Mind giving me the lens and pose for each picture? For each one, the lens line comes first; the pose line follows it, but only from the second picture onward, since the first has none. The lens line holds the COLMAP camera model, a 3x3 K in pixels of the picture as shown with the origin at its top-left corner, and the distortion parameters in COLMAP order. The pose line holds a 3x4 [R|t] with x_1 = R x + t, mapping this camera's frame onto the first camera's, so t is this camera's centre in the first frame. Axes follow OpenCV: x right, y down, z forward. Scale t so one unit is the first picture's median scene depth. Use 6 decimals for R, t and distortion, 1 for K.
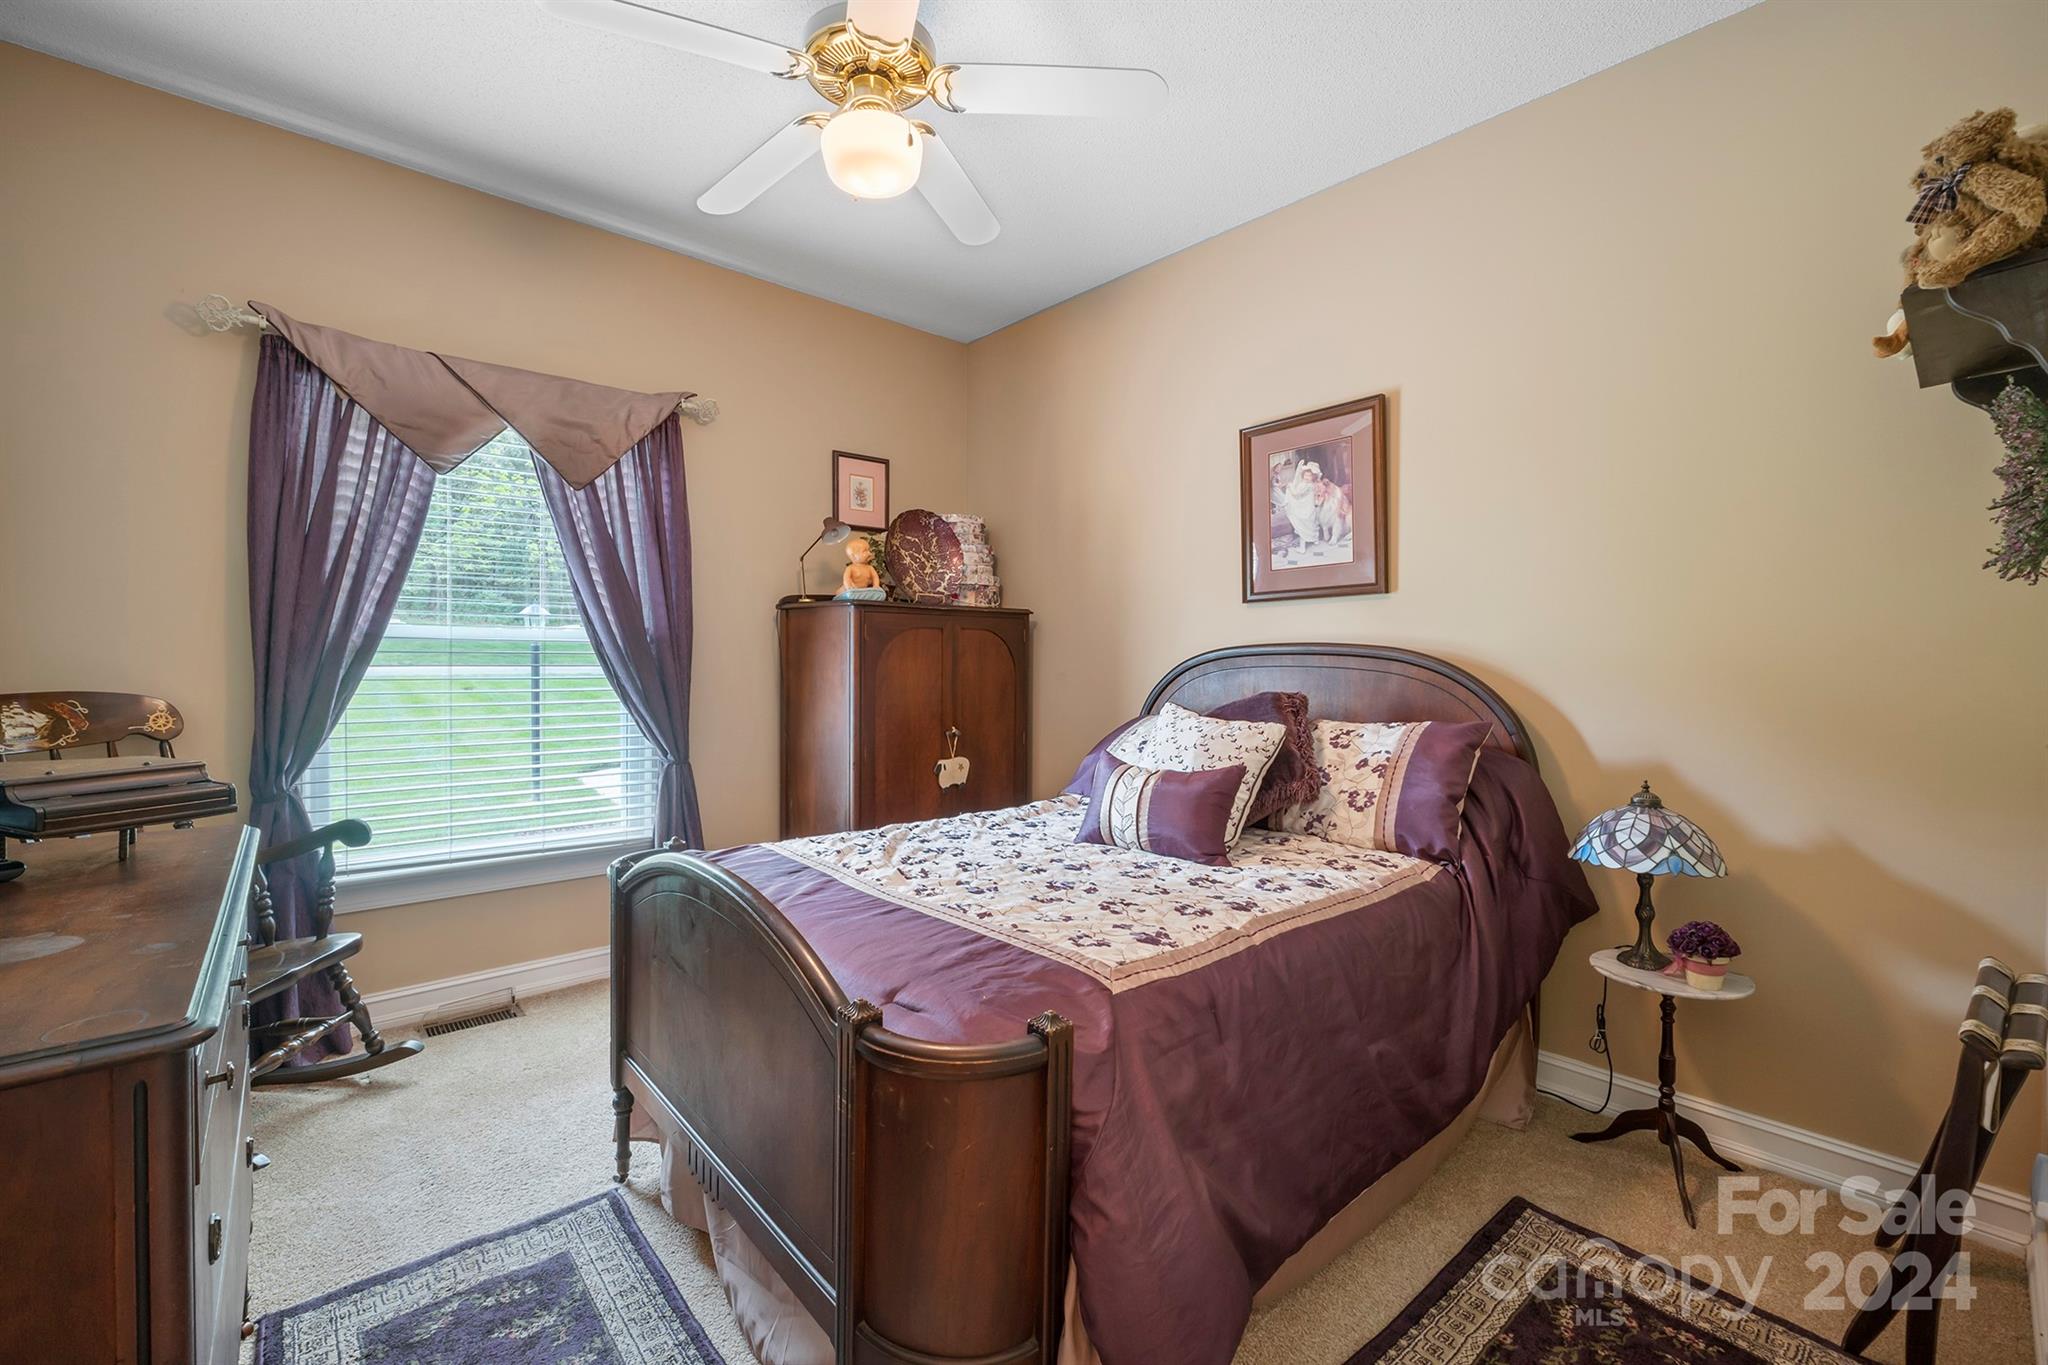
lens RADIAL K [[854.7, 0, 1021.9], [0, 854.7, 673.7], [0, 0, 1]] dist [-0.007062, -0.000113]
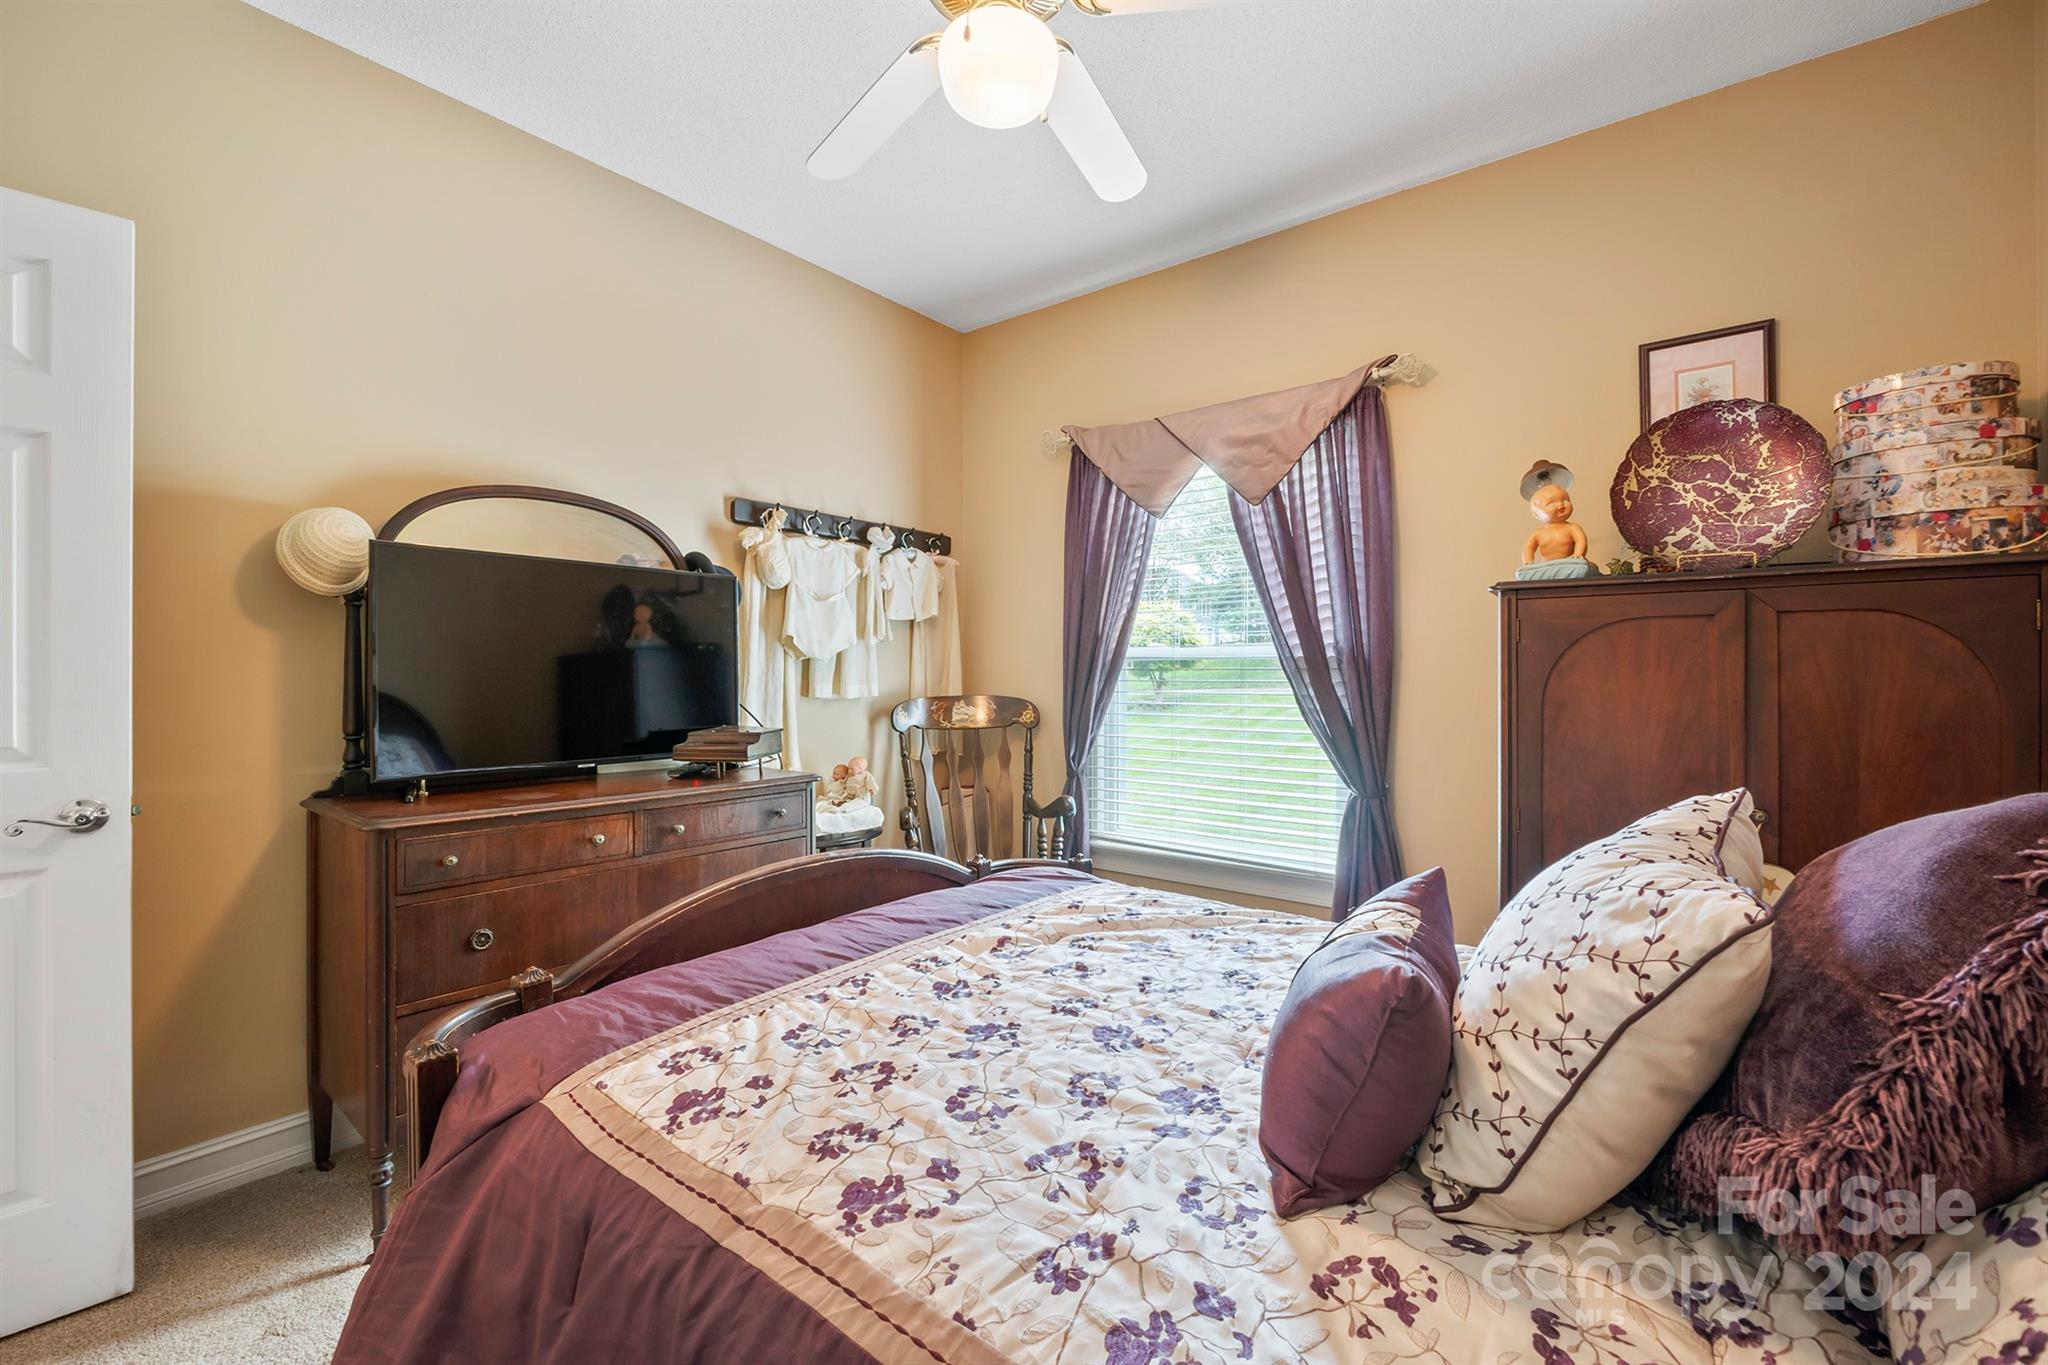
lens RADIAL K [[854.7, 0, 1021.9], [0, 854.7, 673.7], [0, 0, 1]] dist [-0.007062, -0.000113]
pose [[0.174587, -0.005146, -0.984628, 0.465539], [-0.014000, 0.999872, -0.007708, -0.007732], [0.984542, 0.015130, 0.174493, 0.632169]]
